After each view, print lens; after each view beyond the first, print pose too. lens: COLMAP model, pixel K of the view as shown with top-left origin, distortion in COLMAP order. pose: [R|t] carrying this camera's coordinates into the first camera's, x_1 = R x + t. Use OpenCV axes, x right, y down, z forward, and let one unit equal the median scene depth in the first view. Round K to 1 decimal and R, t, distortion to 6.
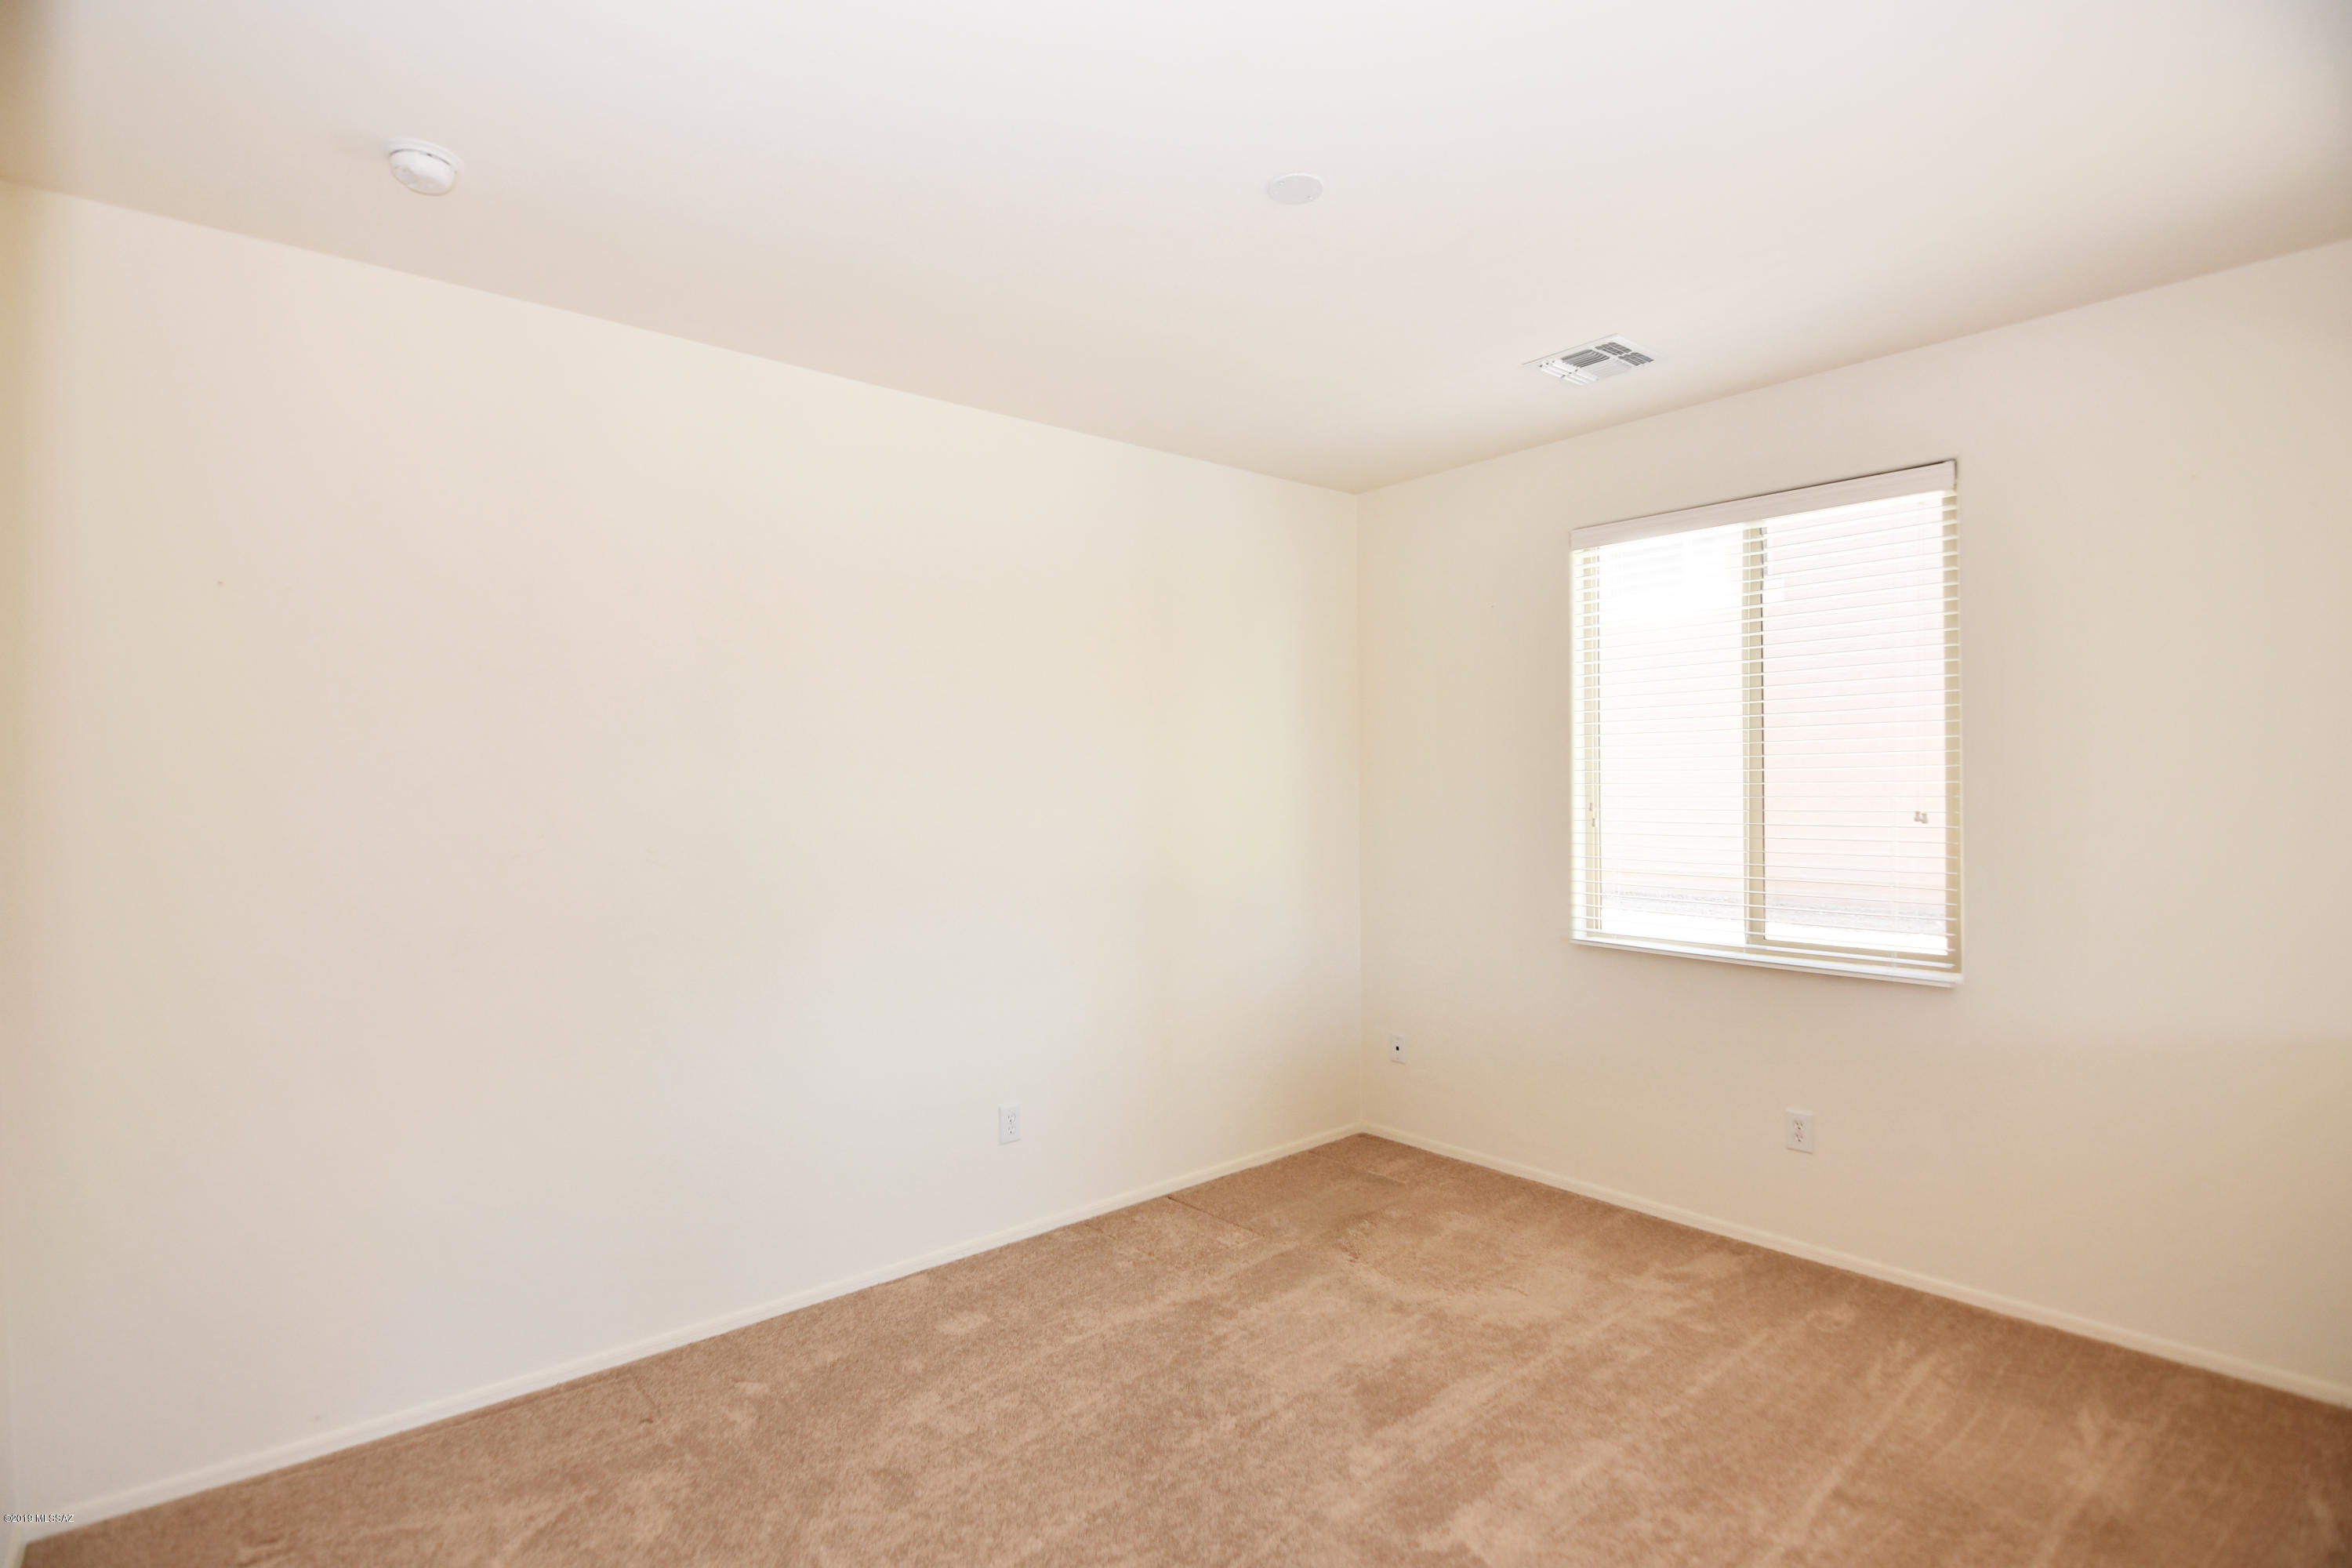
lens RADIAL K [[1156.6, 0, 1172.7], [0, 1156.6, 792.8], [0, 0, 1]] dist [-0.010602, -0.001128]
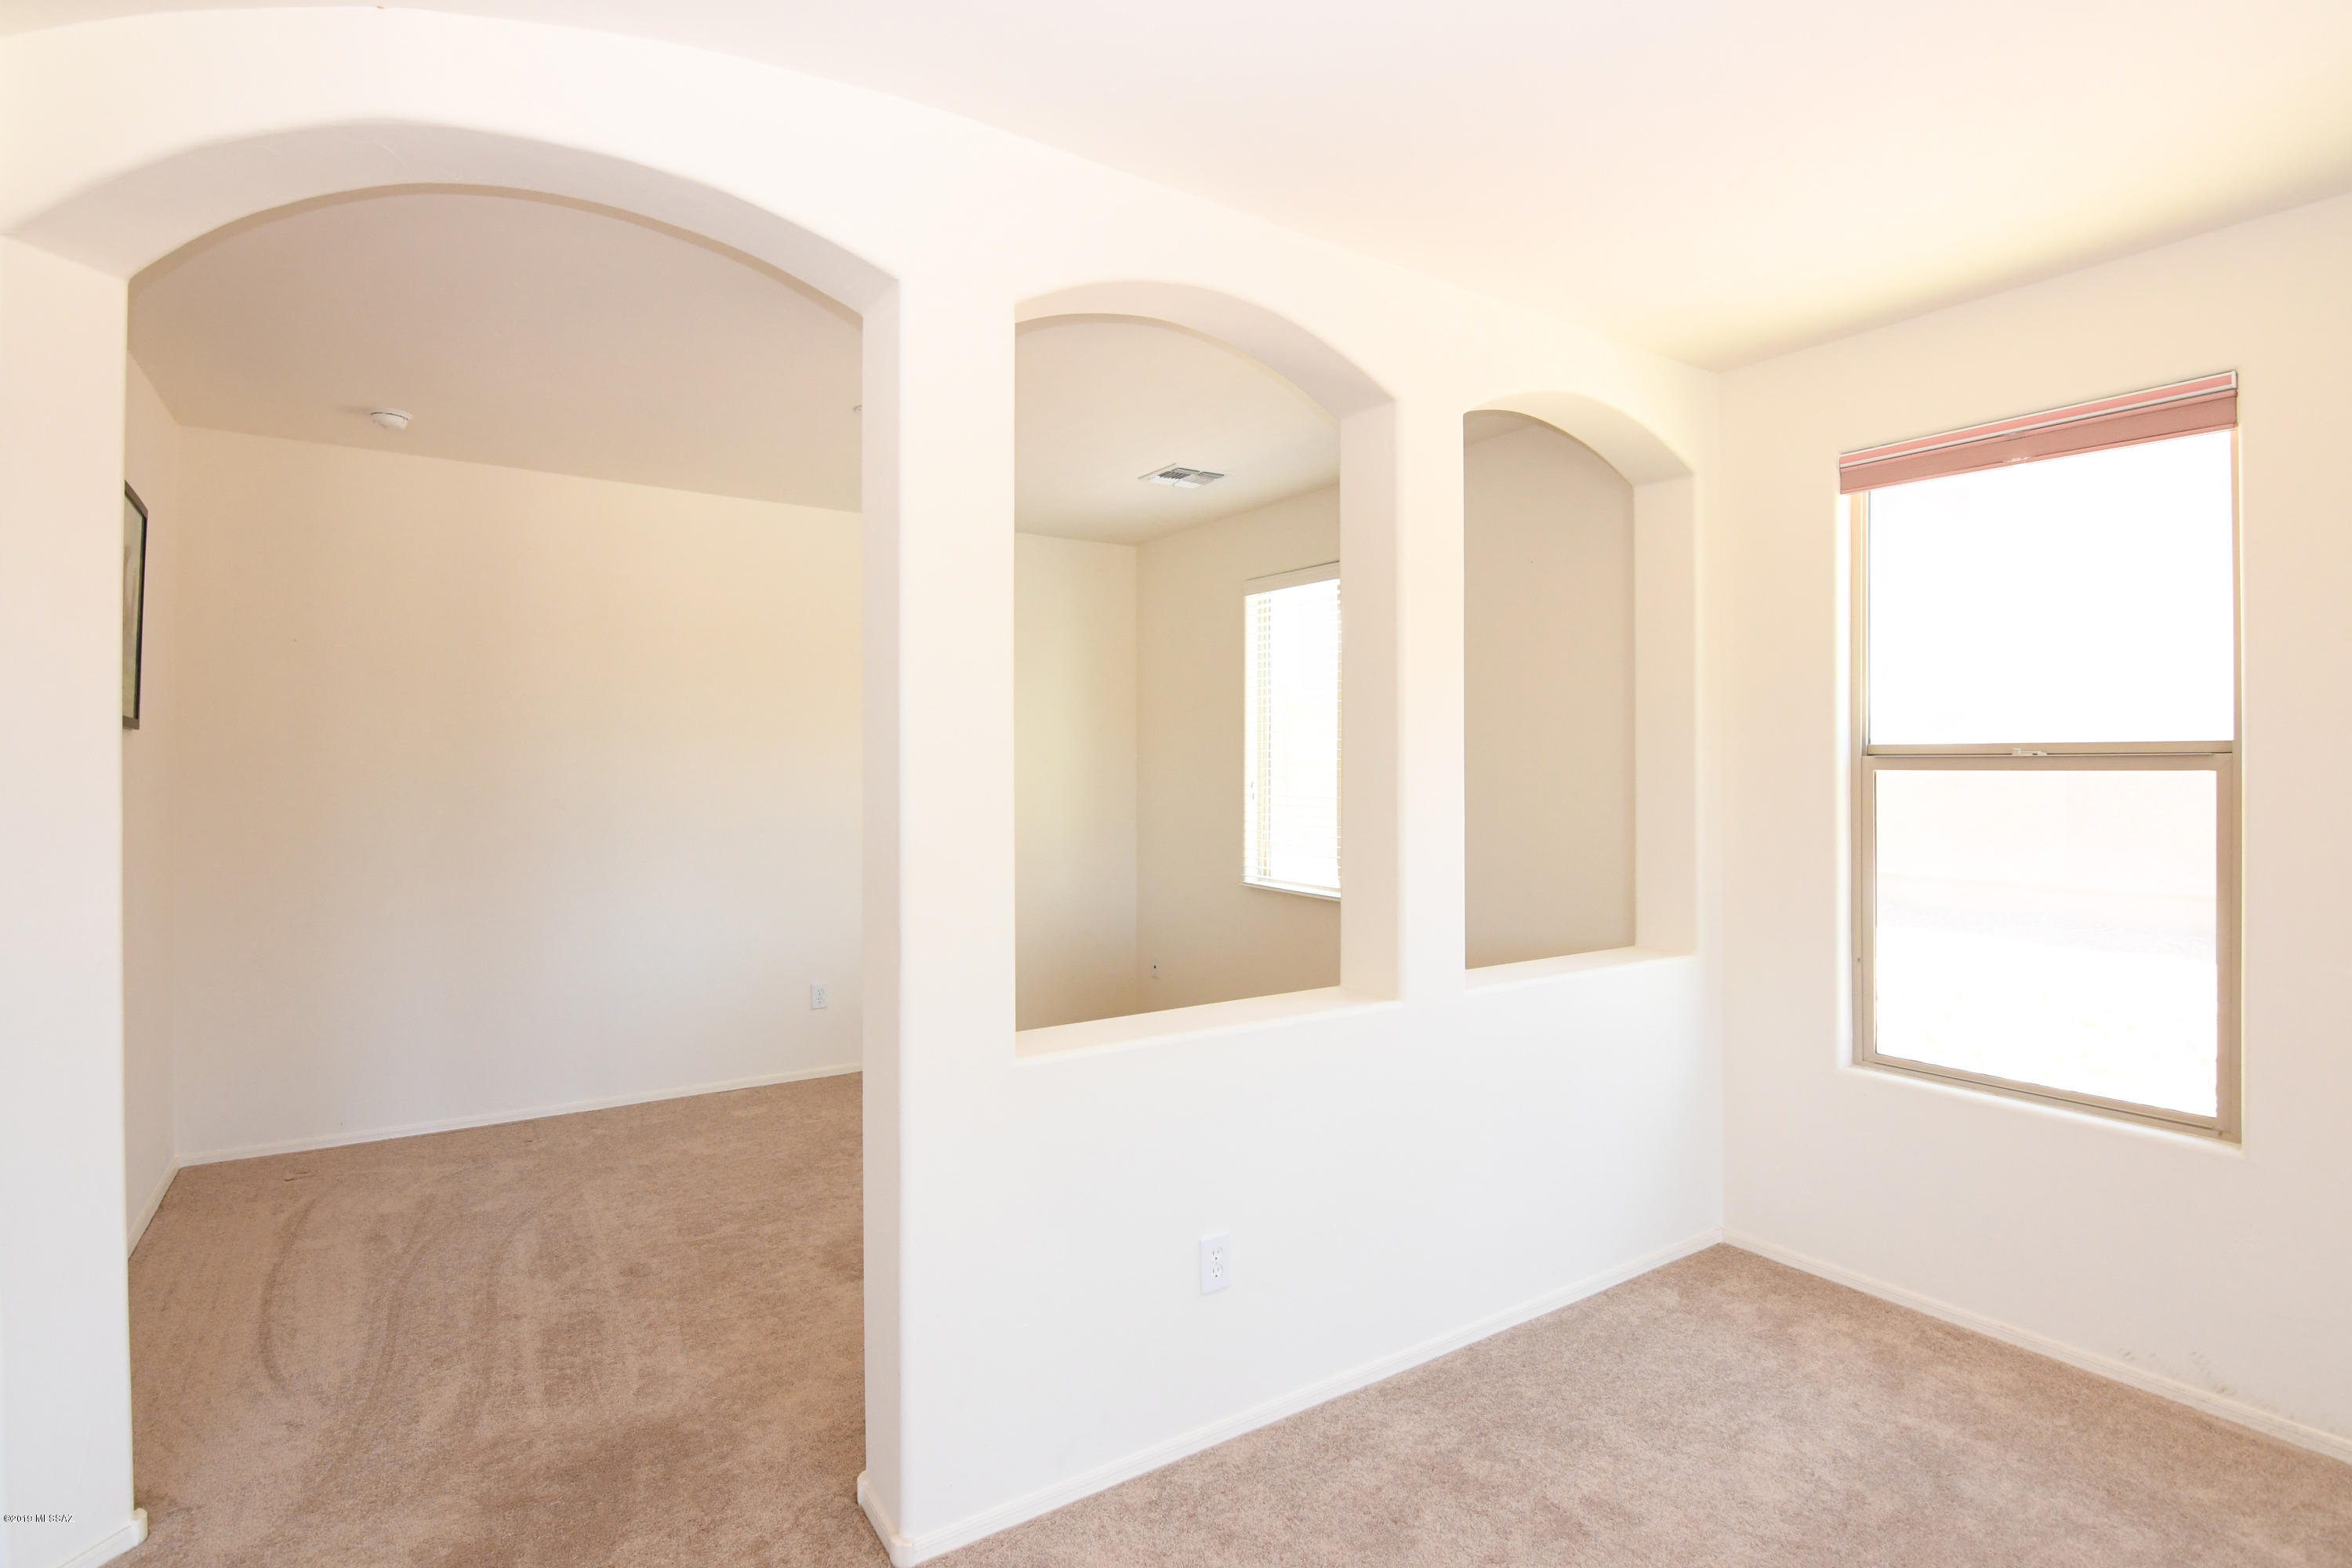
lens RADIAL K [[1149.7, 0, 1165.3], [0, 1149.7, 771.9], [0, 0, 1]] dist [0.000050, -0.000421]
pose [[0.993538, 0.013661, -0.112674, 0.599186], [-0.014111, 0.999895, -0.003199, 0.003714], [0.112619, 0.004769, 0.993627, -0.518366]]
